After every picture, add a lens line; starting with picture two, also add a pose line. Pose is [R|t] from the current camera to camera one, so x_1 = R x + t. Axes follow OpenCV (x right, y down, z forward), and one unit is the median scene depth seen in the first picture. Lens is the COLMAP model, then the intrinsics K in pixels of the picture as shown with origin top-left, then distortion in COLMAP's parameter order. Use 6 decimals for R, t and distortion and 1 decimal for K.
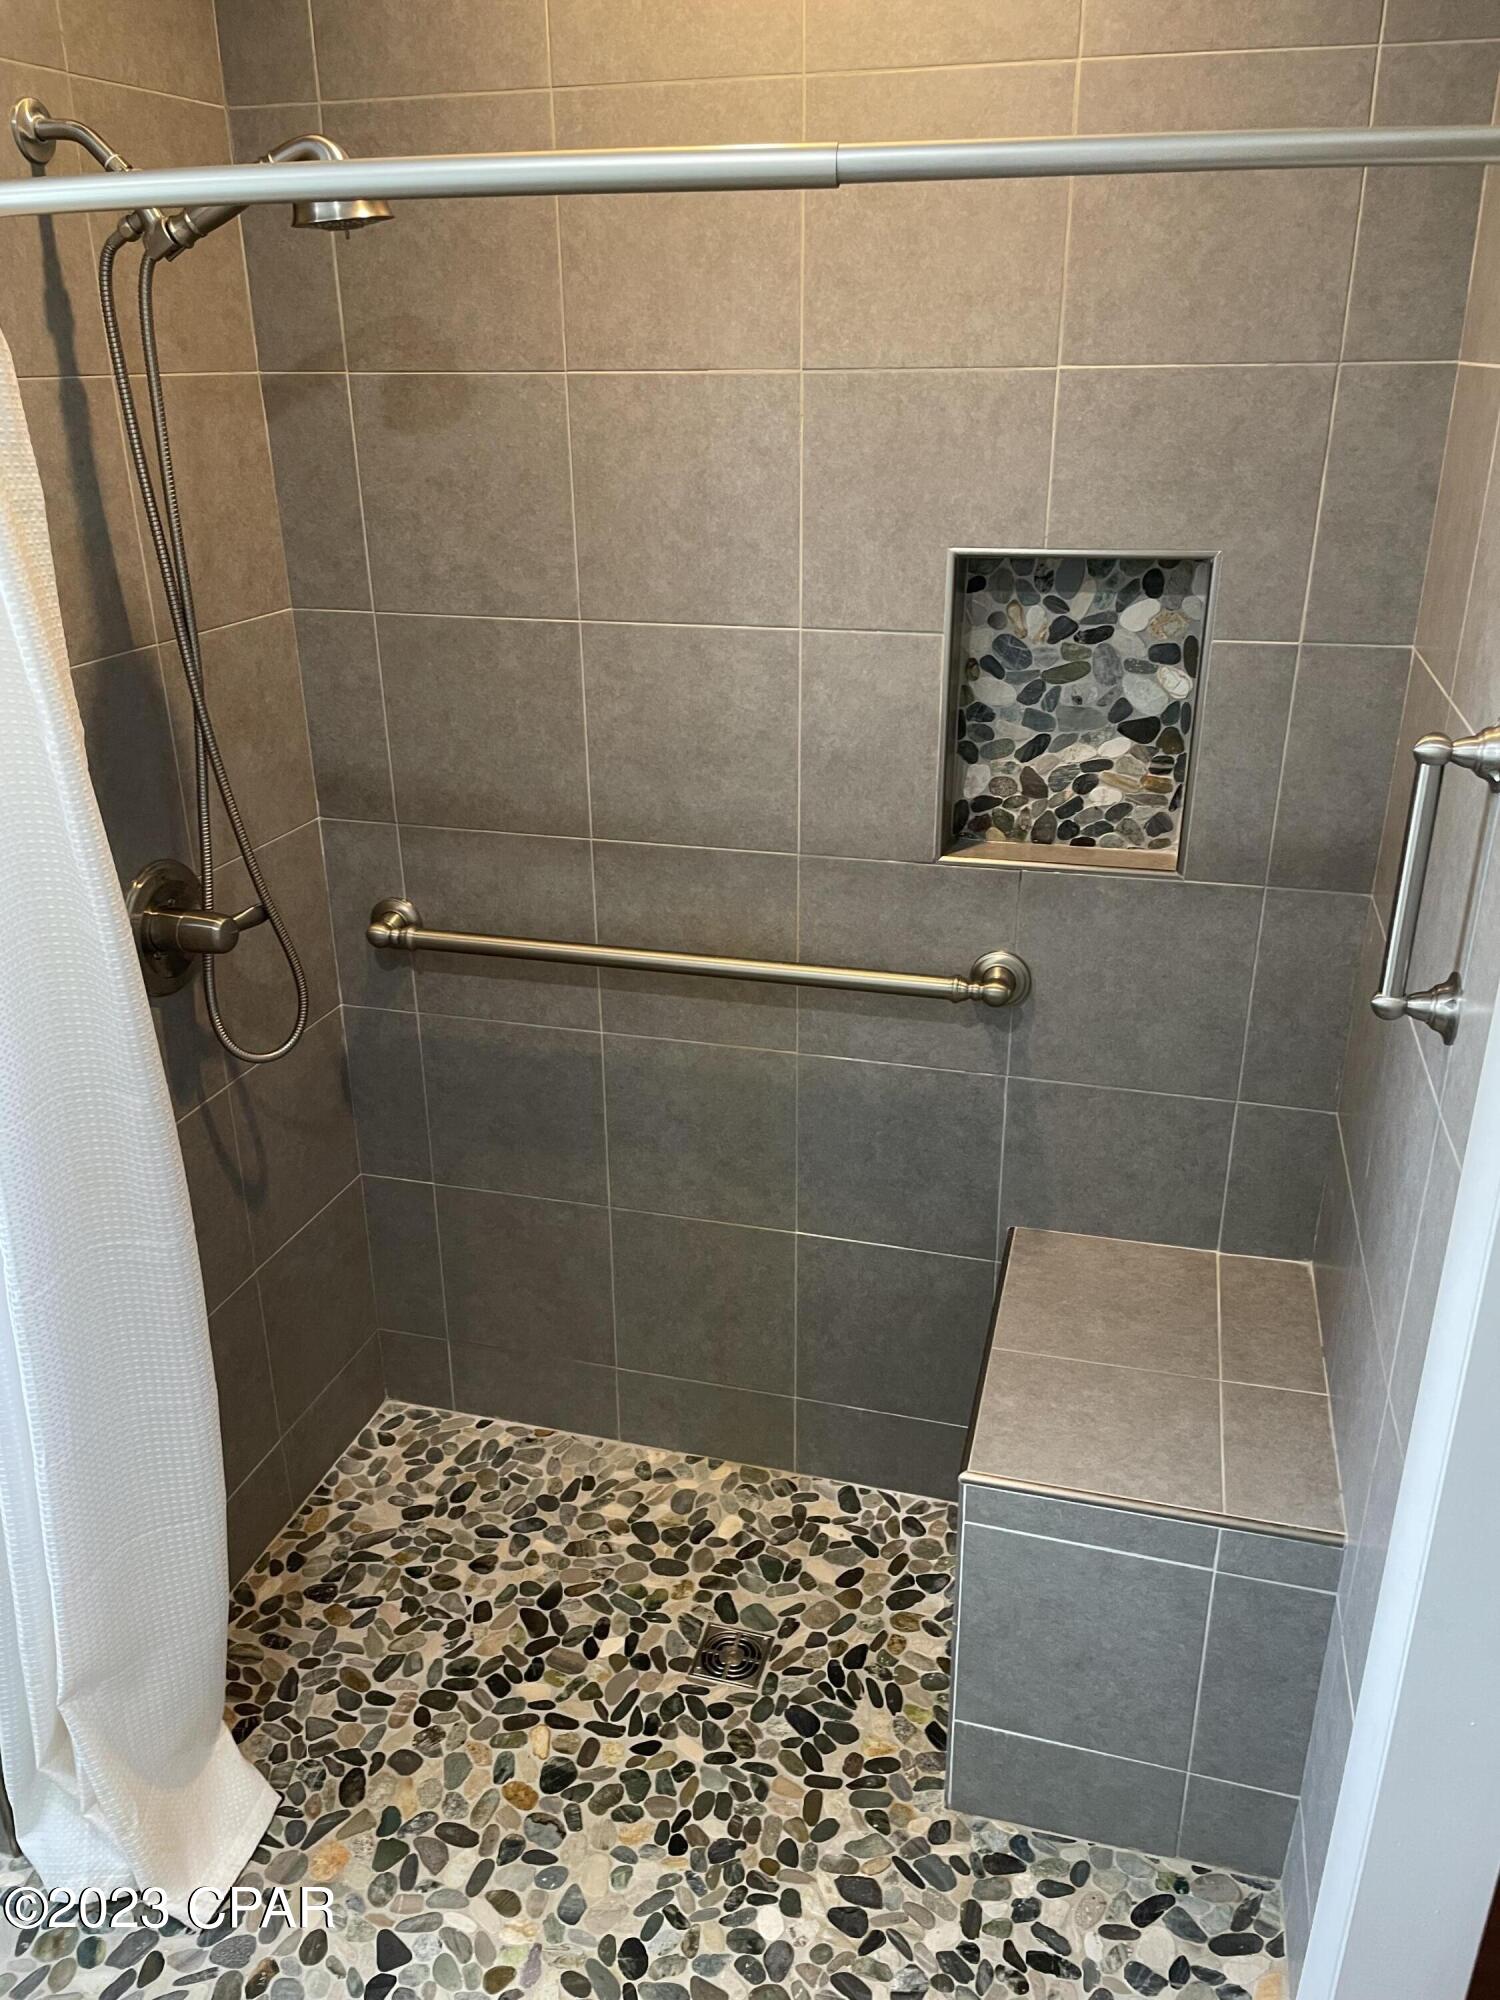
lens RADIAL K [[1516.9, 0, 750.0], [0, 1516.9, 1000.0], [0, 0, 1]] dist [0.089114, -0.113722]
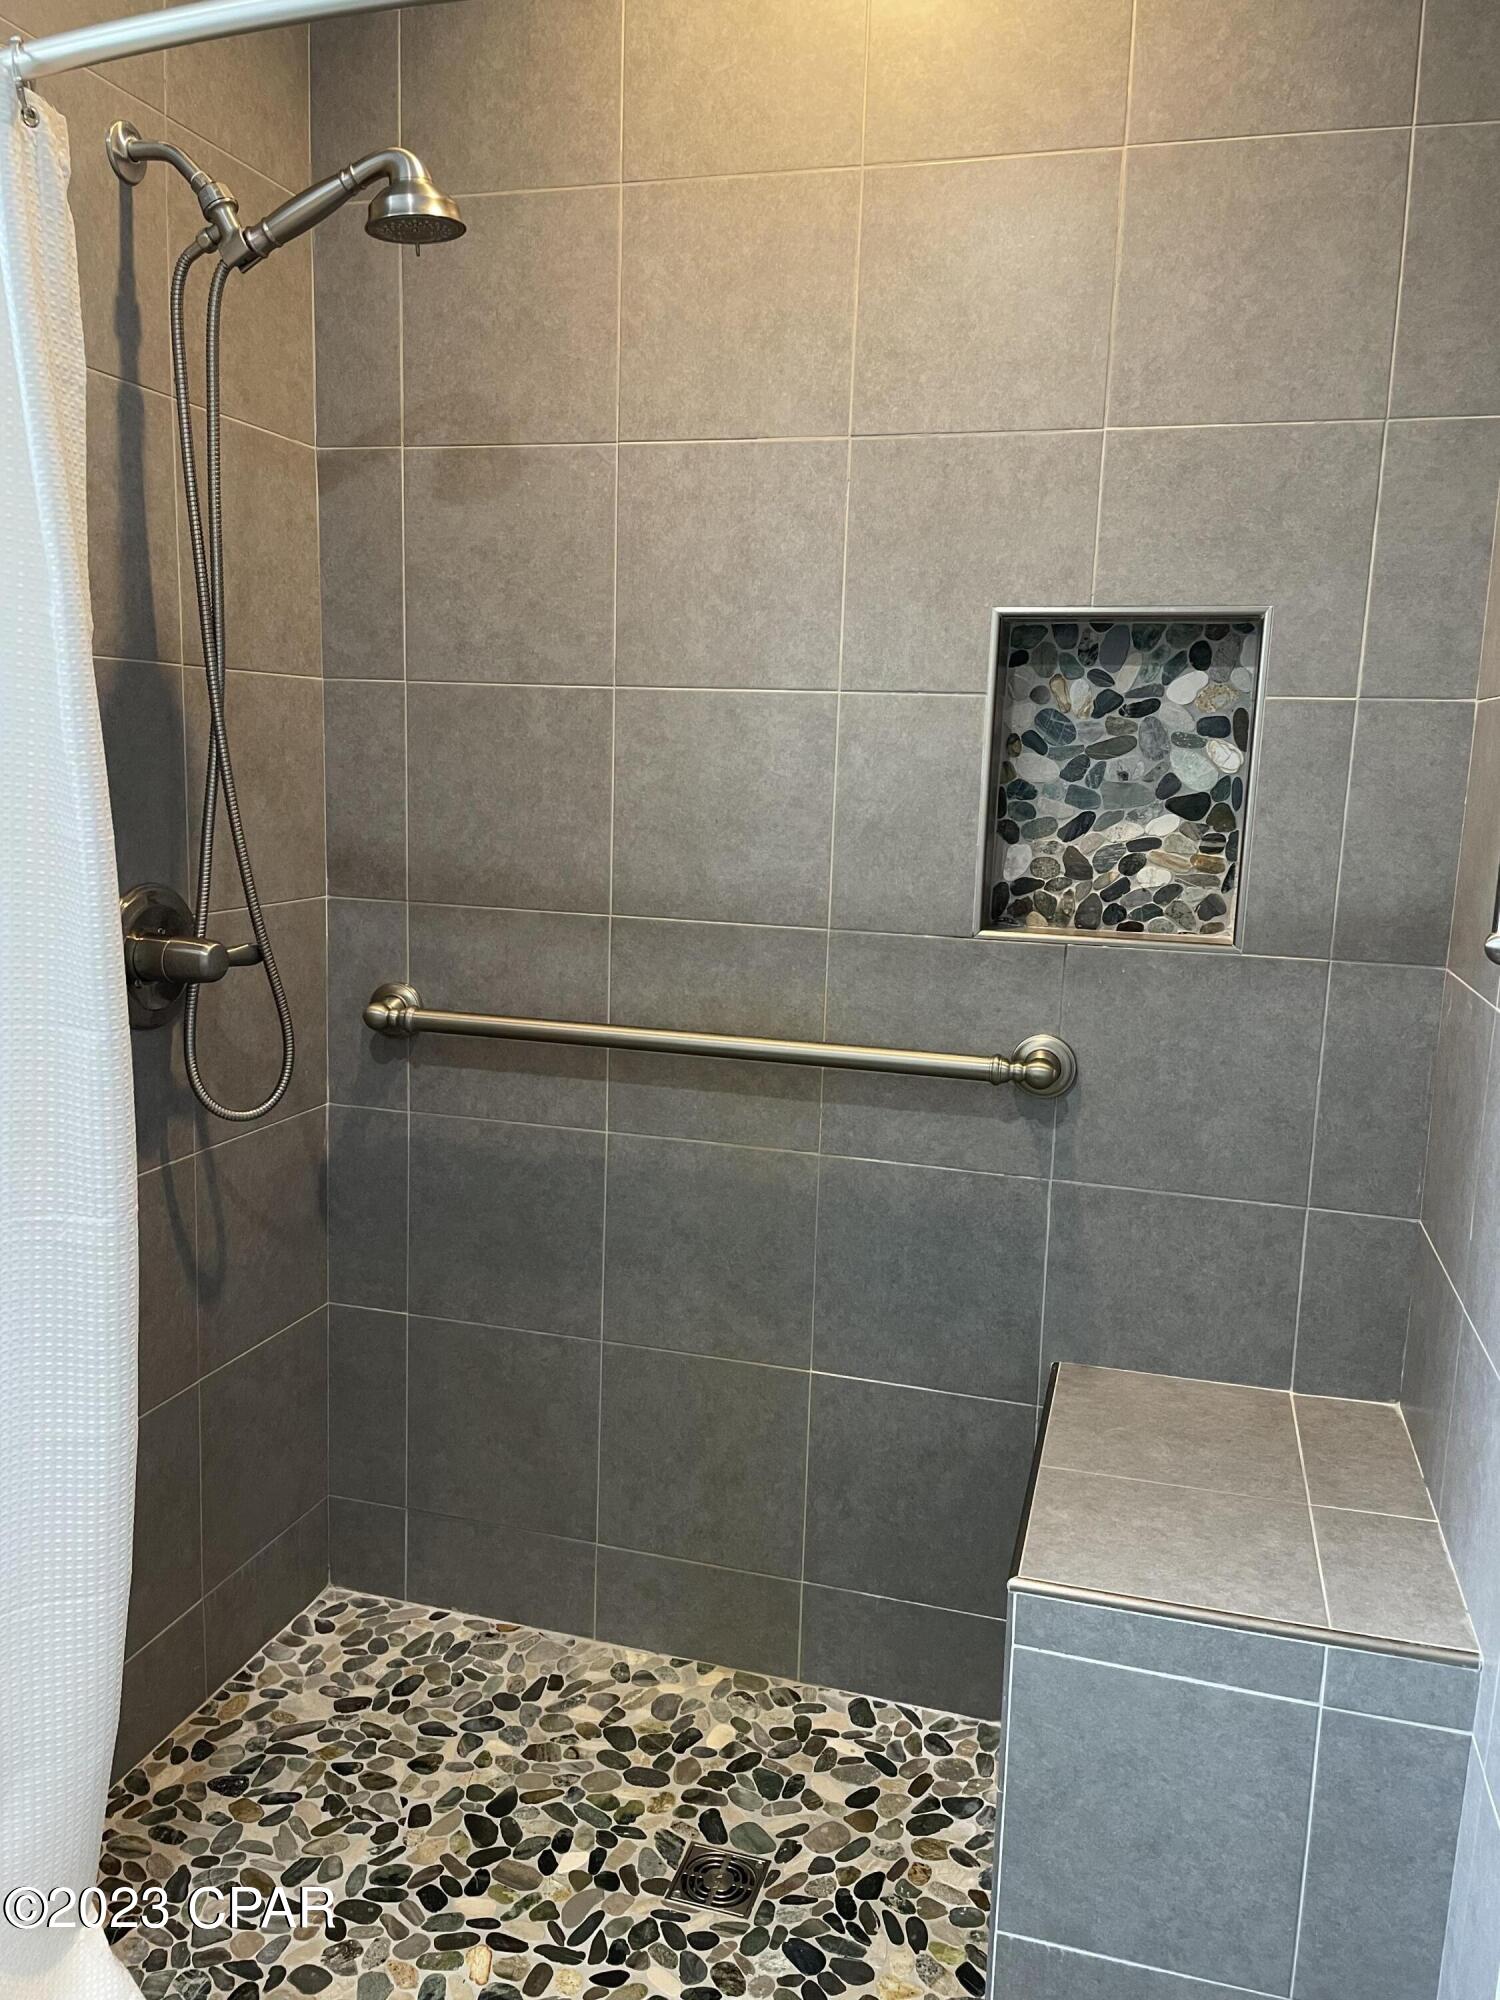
lens RADIAL K [[1516.9, 0, 750.0], [0, 1516.9, 1000.0], [0, 0, 1]] dist [0.089114, -0.113722]
pose [[0.999146, 0.041177, -0.003385, -0.011999], [-0.040801, 0.970477, -0.237719, 0.171278], [-0.006503, 0.237654, 0.971328, 0.090717]]
